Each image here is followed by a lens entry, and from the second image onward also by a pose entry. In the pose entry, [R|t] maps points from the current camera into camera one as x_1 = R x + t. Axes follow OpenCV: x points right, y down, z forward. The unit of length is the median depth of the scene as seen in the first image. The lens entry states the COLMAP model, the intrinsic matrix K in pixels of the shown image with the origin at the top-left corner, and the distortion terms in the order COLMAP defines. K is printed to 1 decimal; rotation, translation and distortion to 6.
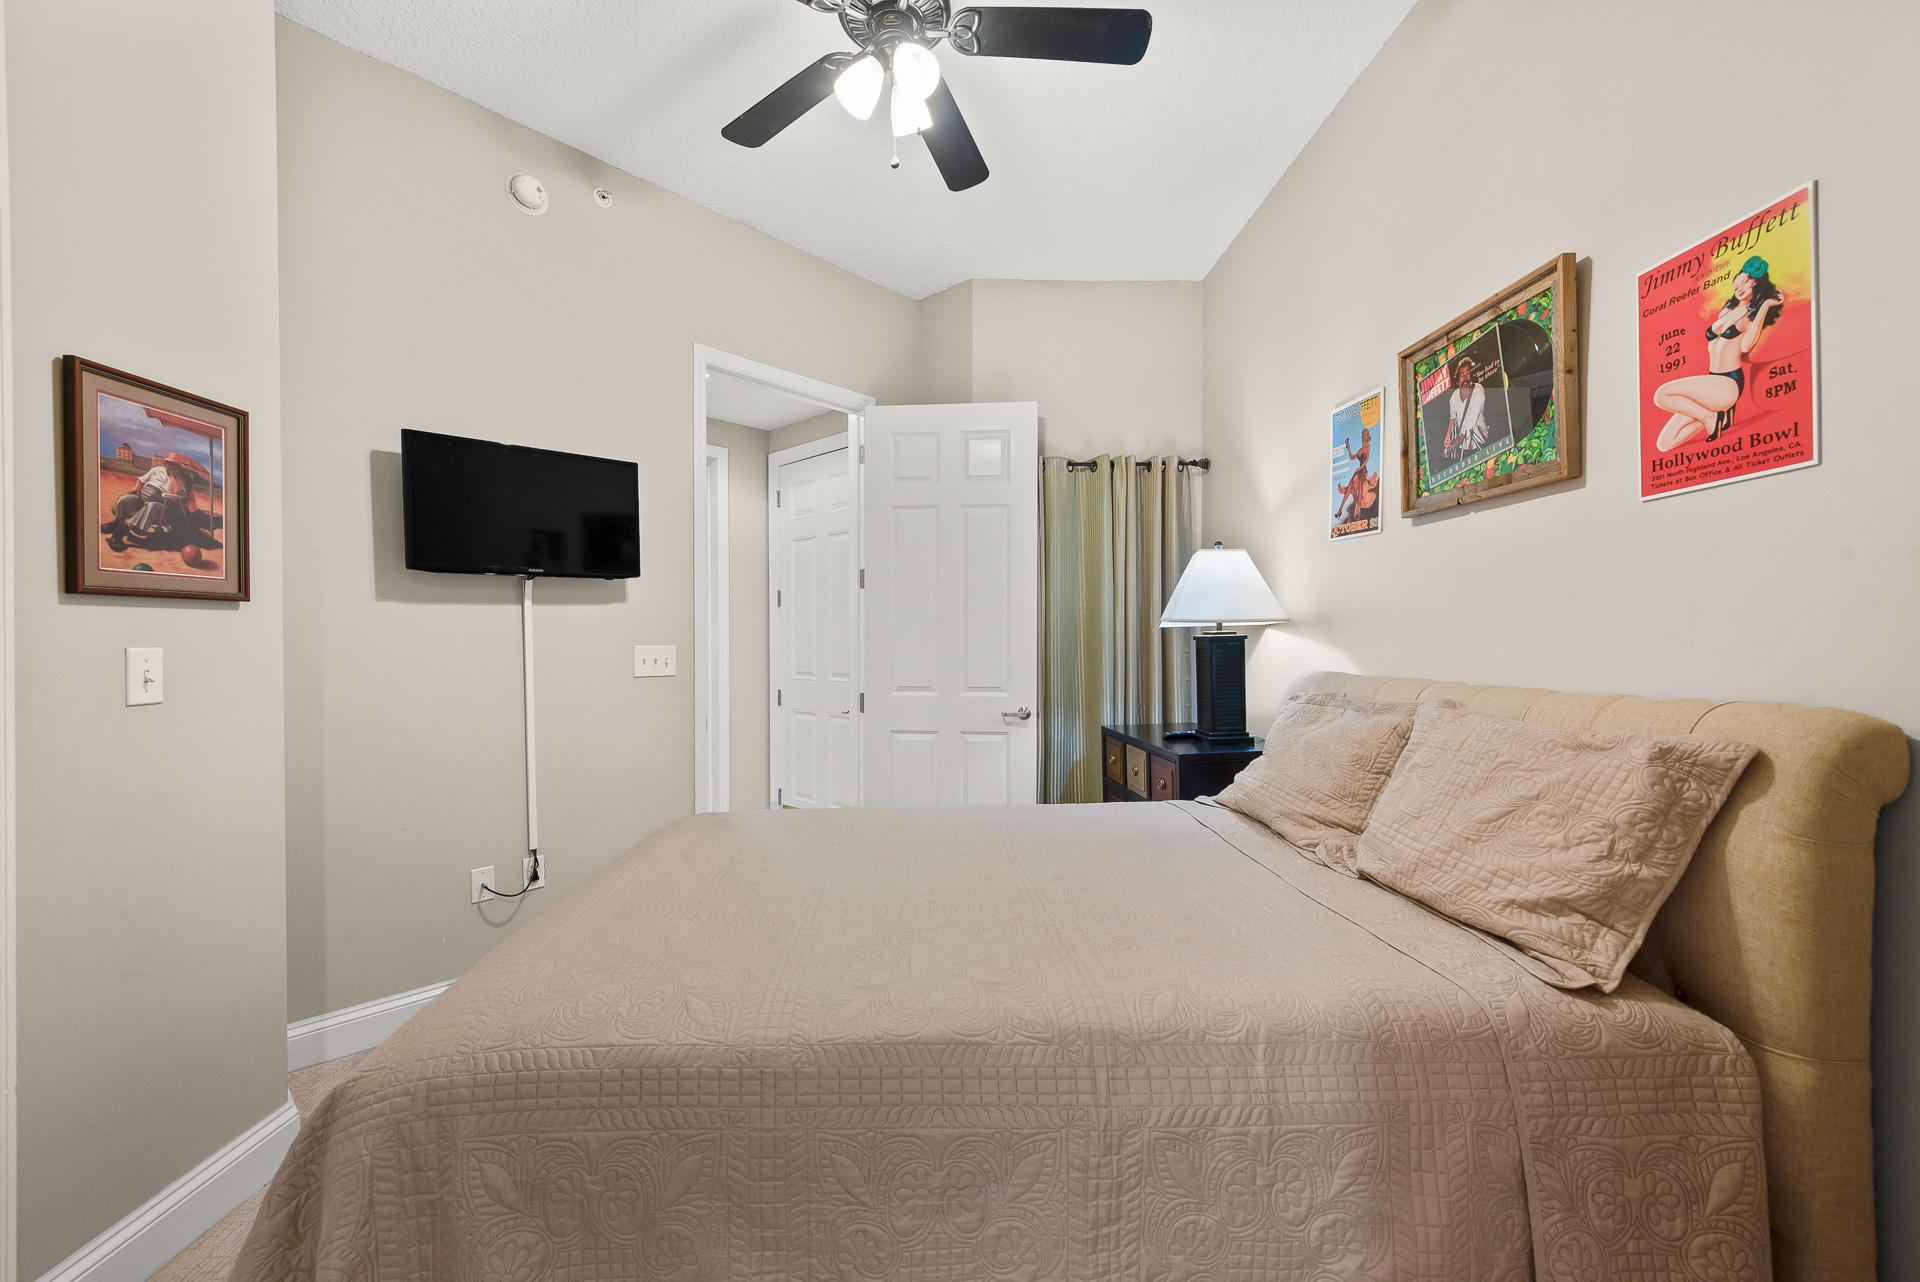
lens RADIAL K [[761.4, 0, 966.2], [0, 761.4, 635.3], [0, 0, 1]] dist [0.004883, -0.002064]
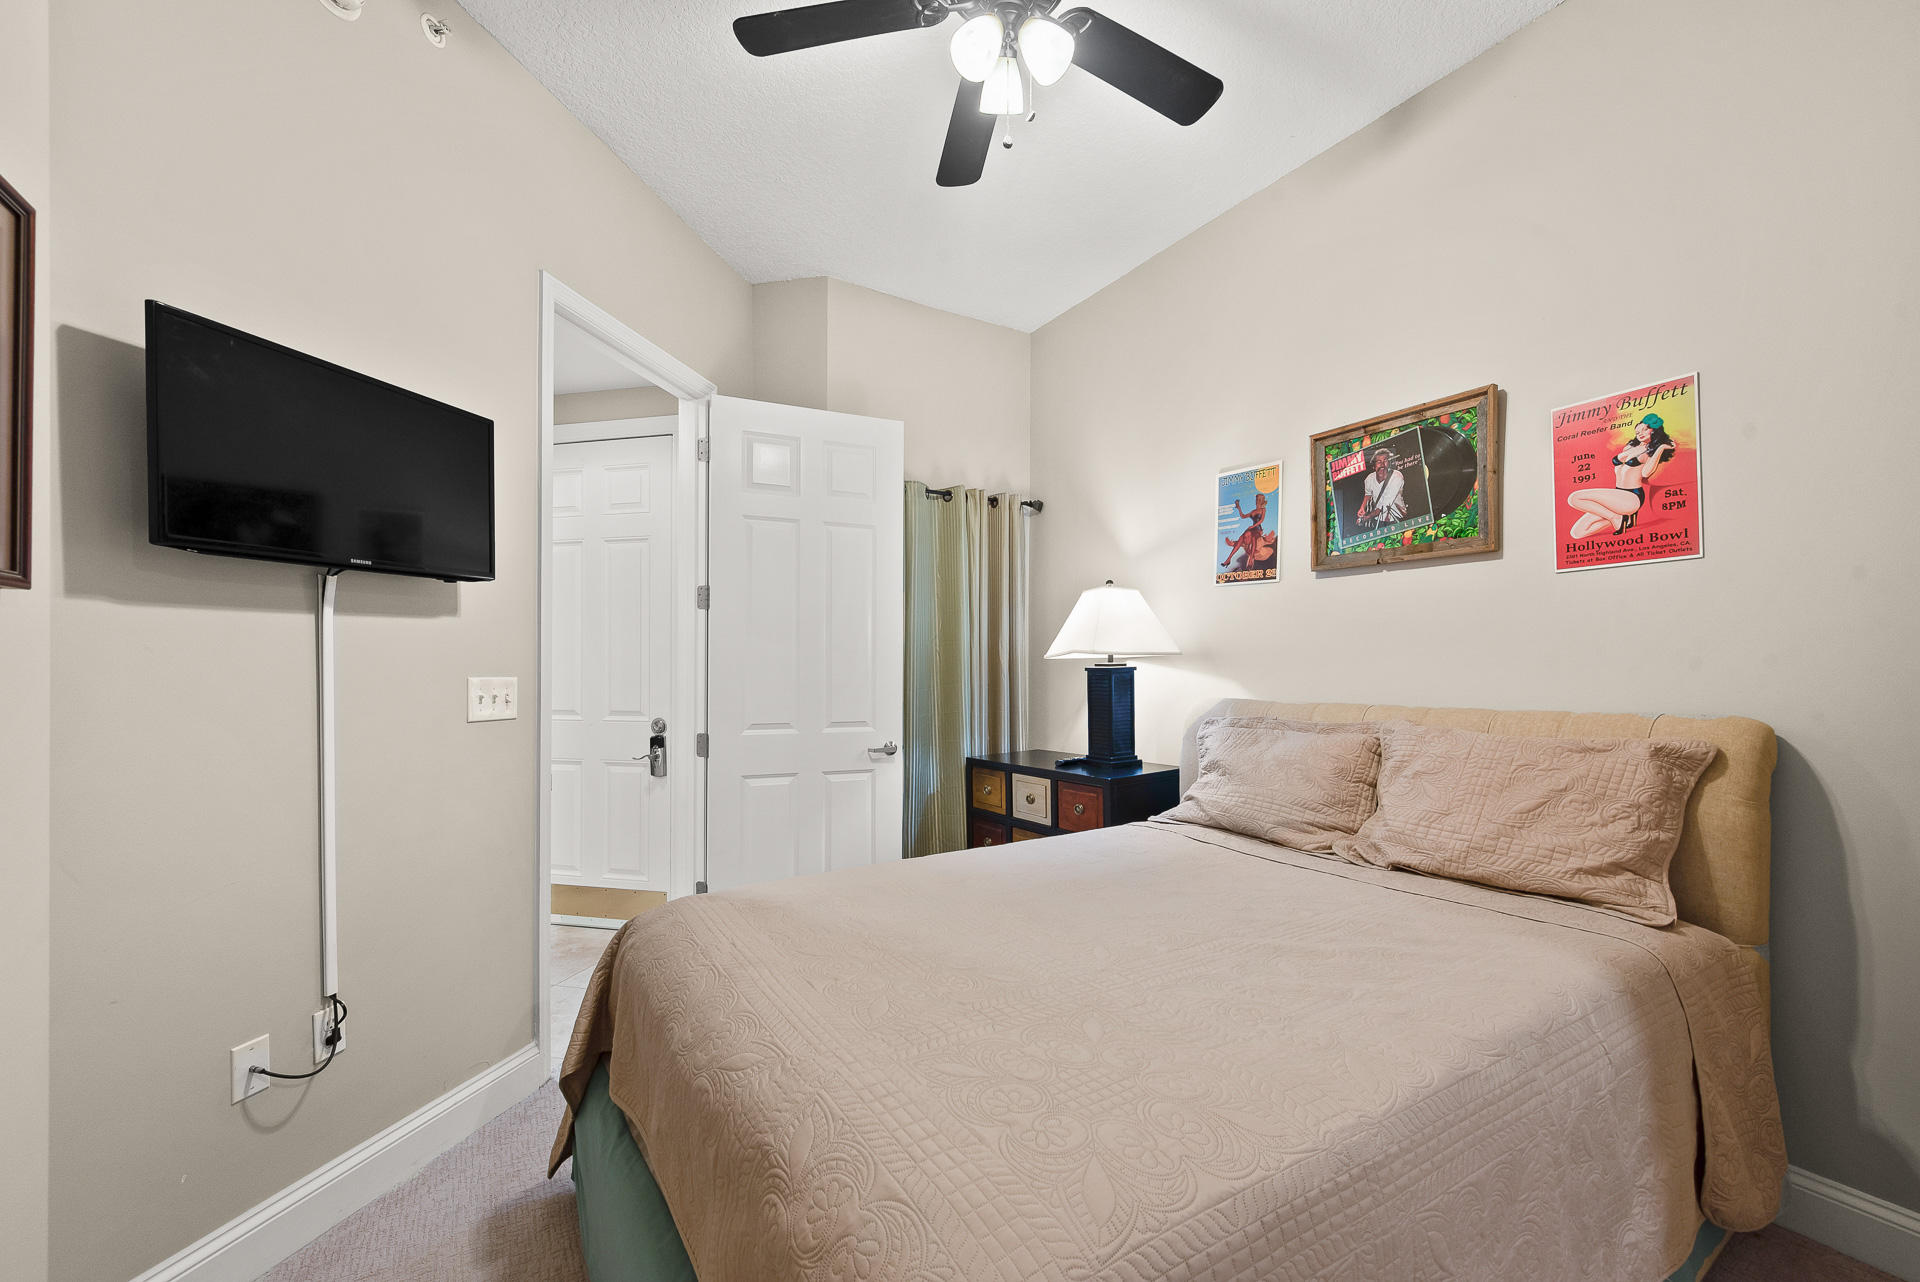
lens RADIAL K [[761.4, 0, 968.2], [0, 761.4, 659.1], [0, 0, 1]] dist [0.004883, -0.002064]
pose [[0.872879, 0.009892, 0.487837, -0.549816], [-0.005256, 0.999927, -0.010872, 0.002711], [-0.487908, 0.006926, 0.872867, 0.230447]]
